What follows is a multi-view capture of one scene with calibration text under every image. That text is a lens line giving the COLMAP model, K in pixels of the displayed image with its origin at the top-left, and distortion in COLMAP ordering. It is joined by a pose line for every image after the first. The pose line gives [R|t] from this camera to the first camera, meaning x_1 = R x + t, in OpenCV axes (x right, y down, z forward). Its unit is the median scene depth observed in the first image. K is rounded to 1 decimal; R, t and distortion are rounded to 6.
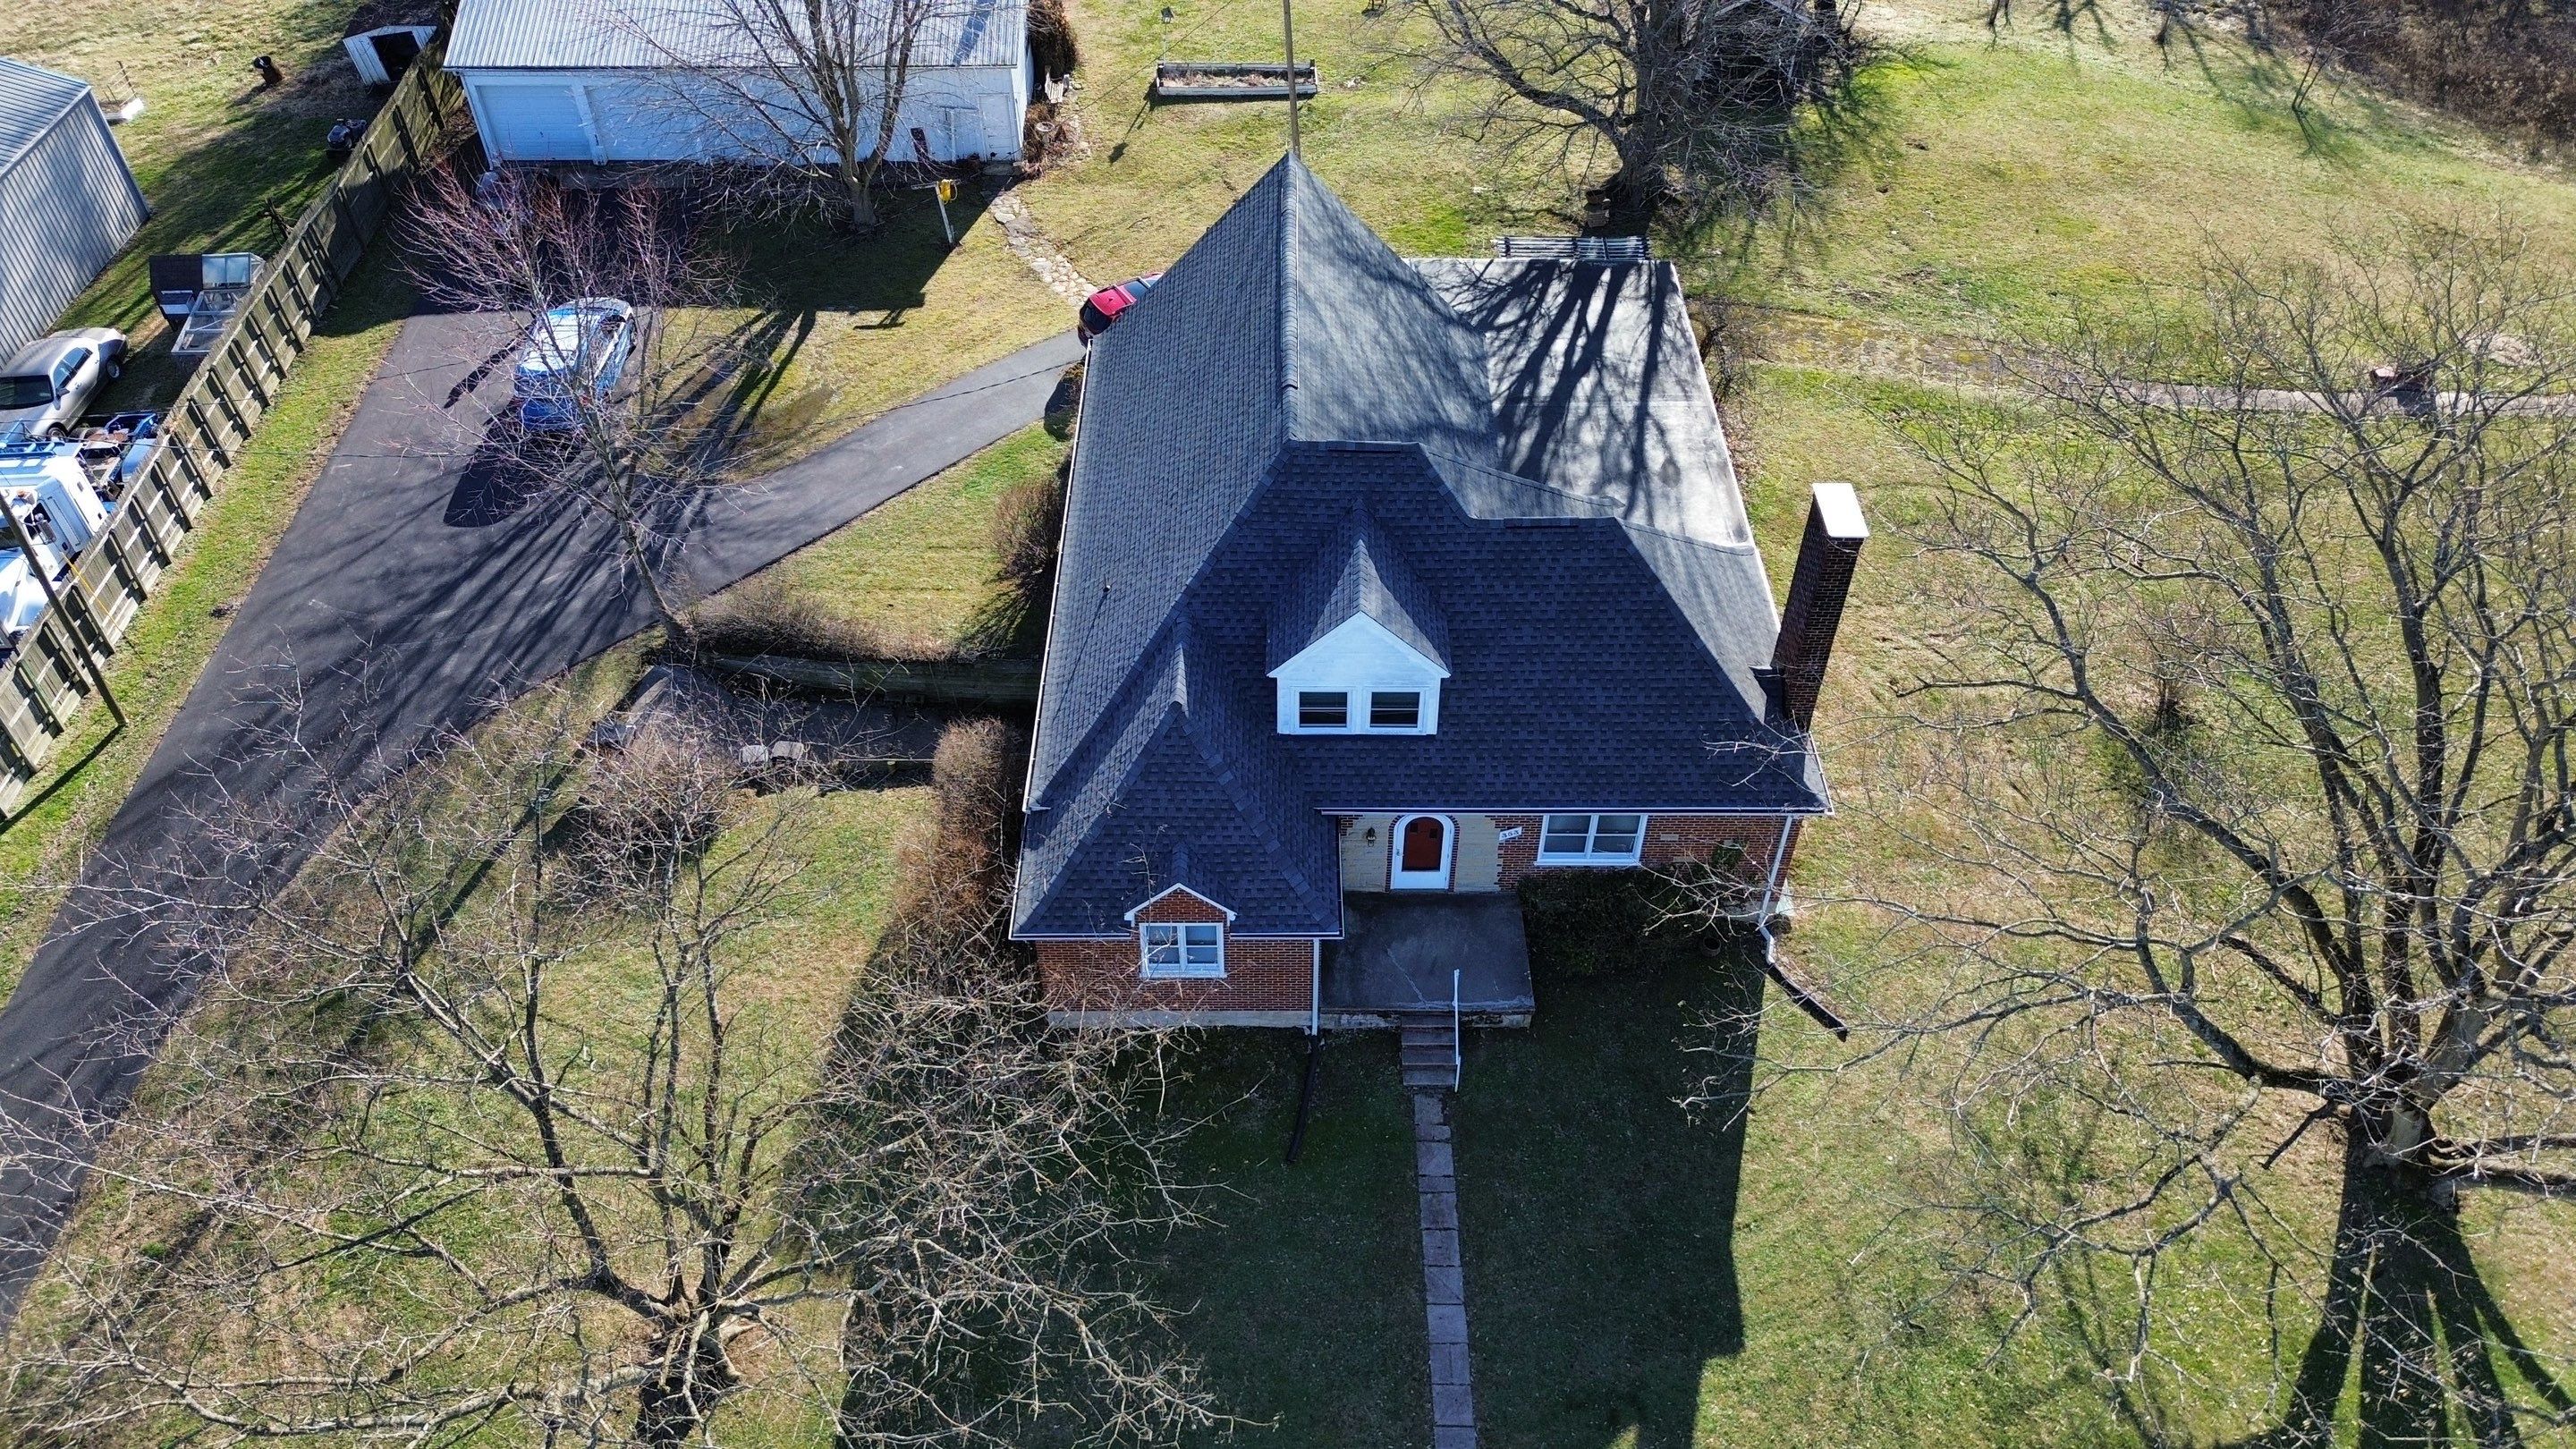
lens RADIAL K [[1866.9, 0, 1288.0], [0, 1866.9, 724.5], [0, 0, 1]] dist [0.086298, -0.099405]
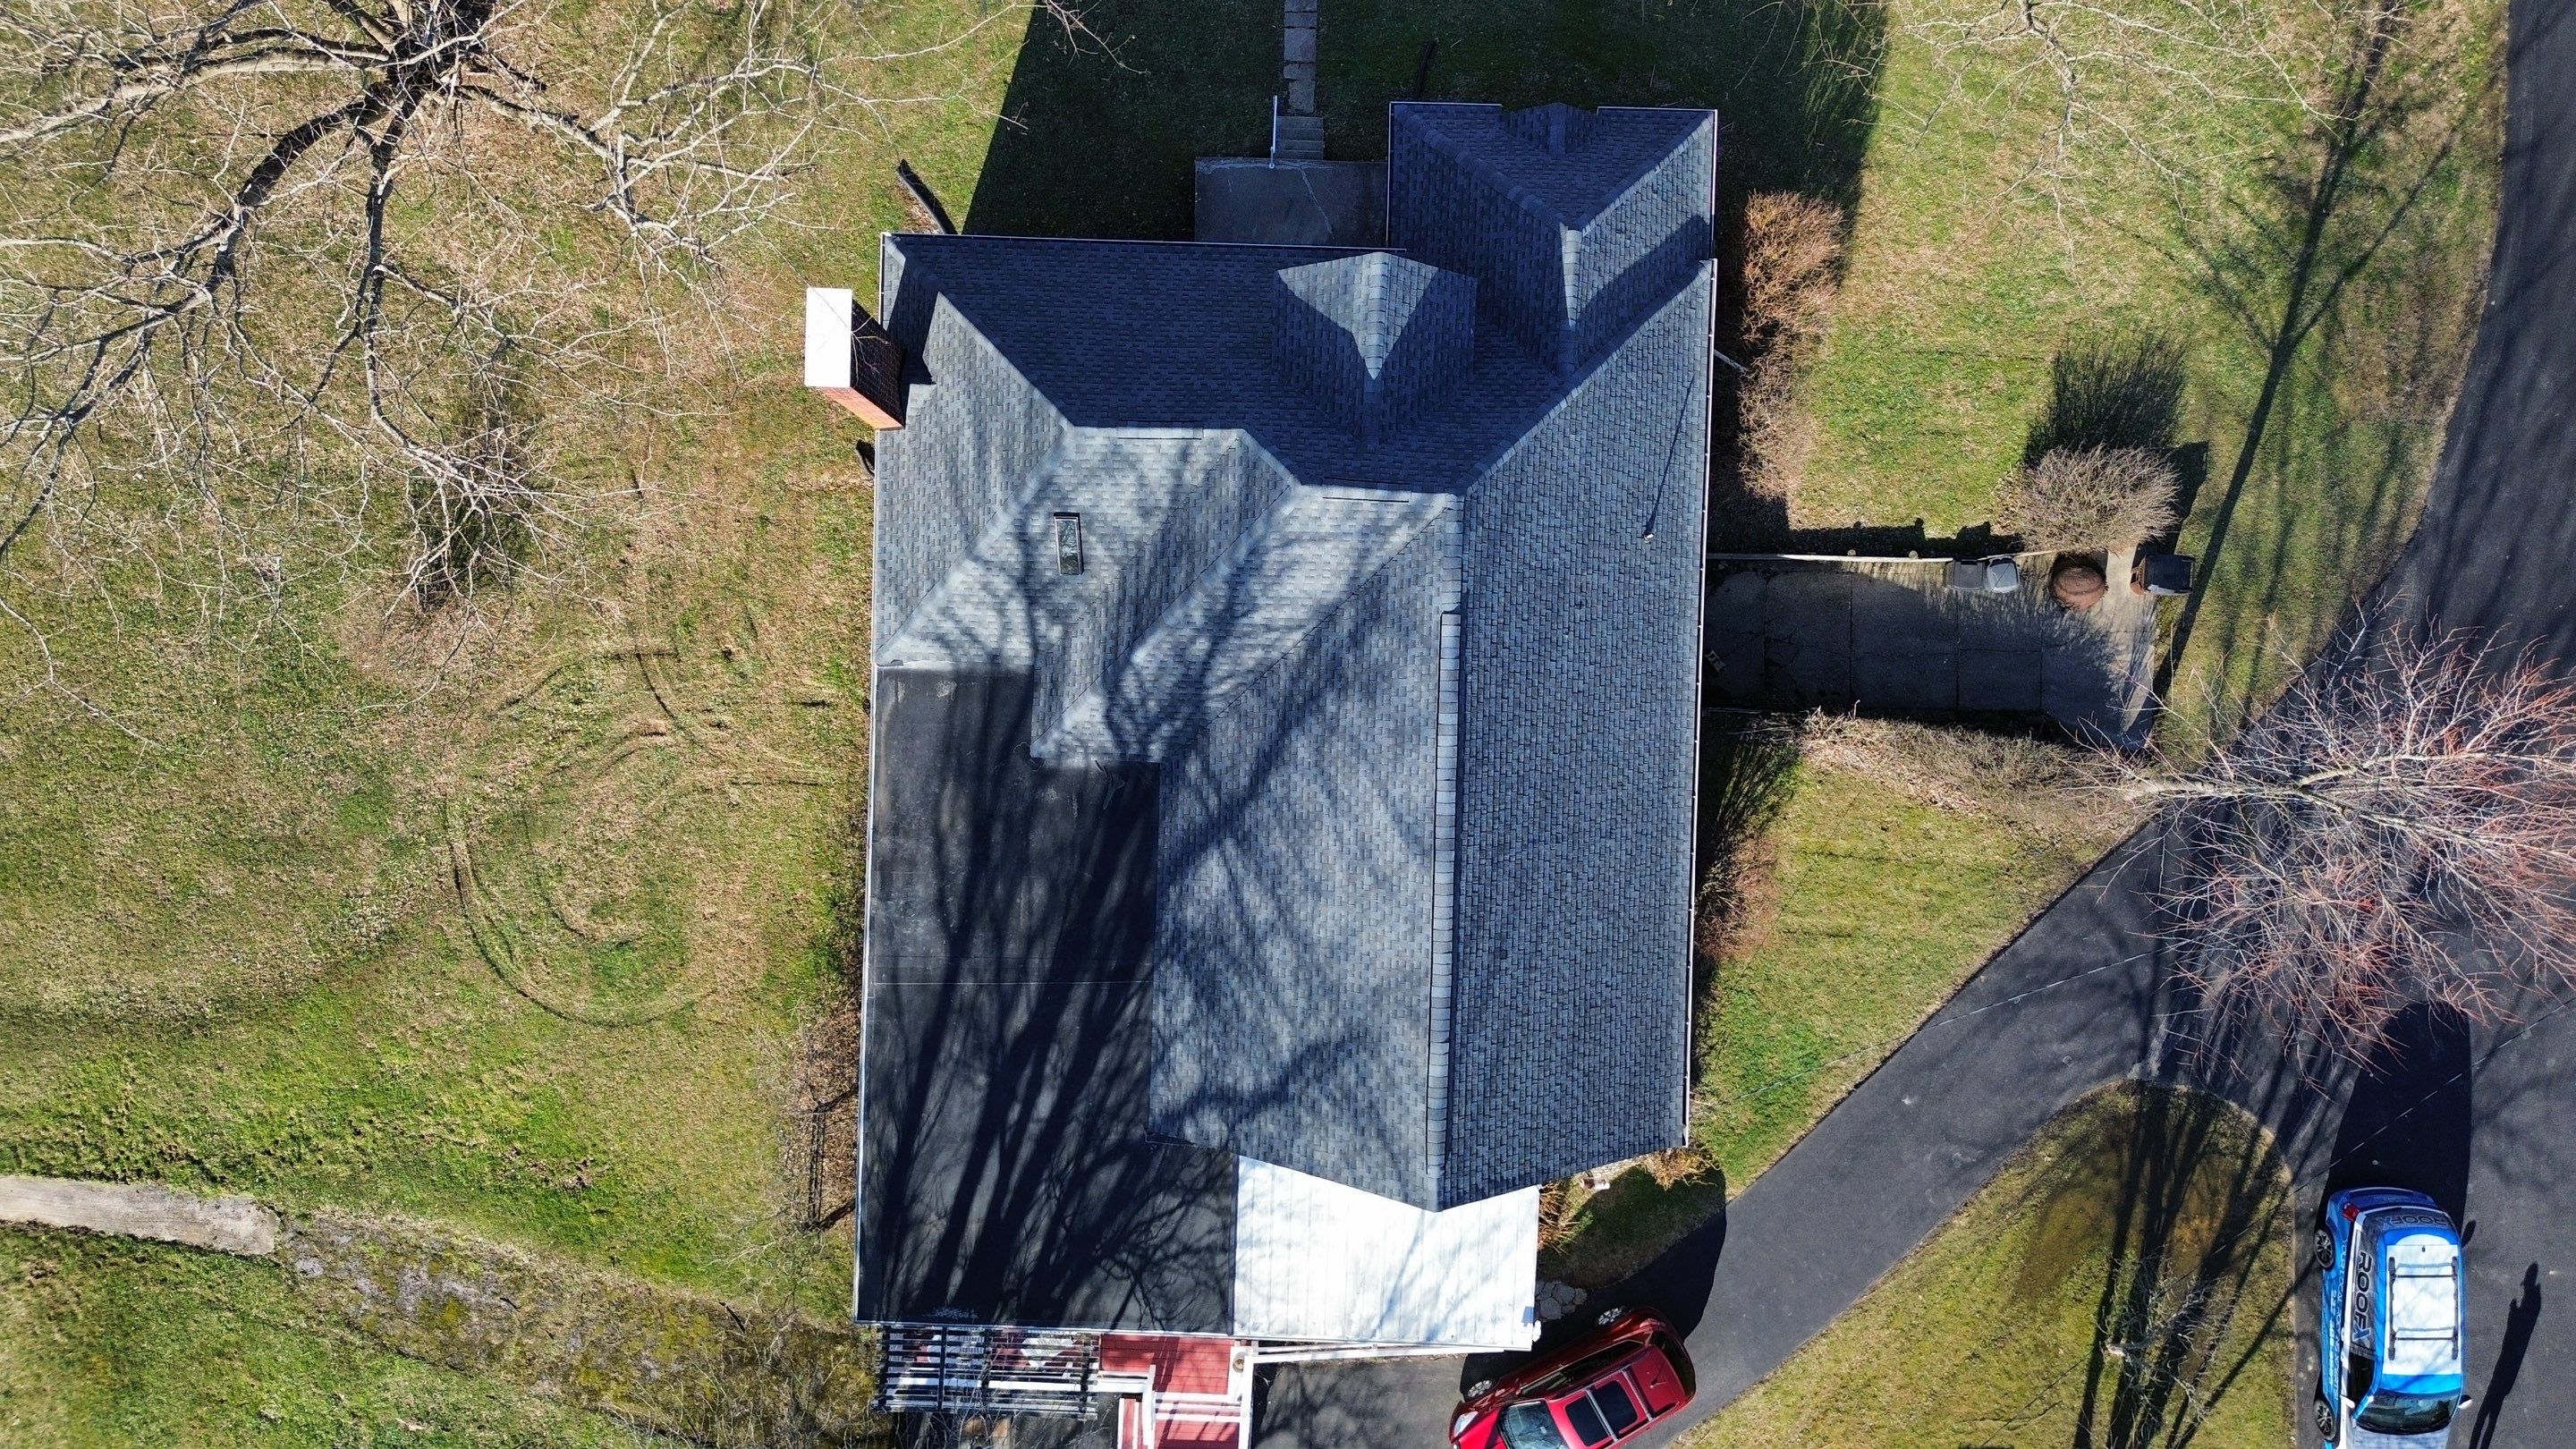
lens RADIAL K [[1866.9, 0, 1288.0], [0, 1866.9, 724.5], [0, 0, 1]] dist [0.086298, -0.099405]
pose [[-0.999529, -0.030454, 0.003717, 0.052902], [0.023929, -0.698036, 0.715662, -0.650196], [-0.019200, 0.715414, 0.698436, 0.389981]]
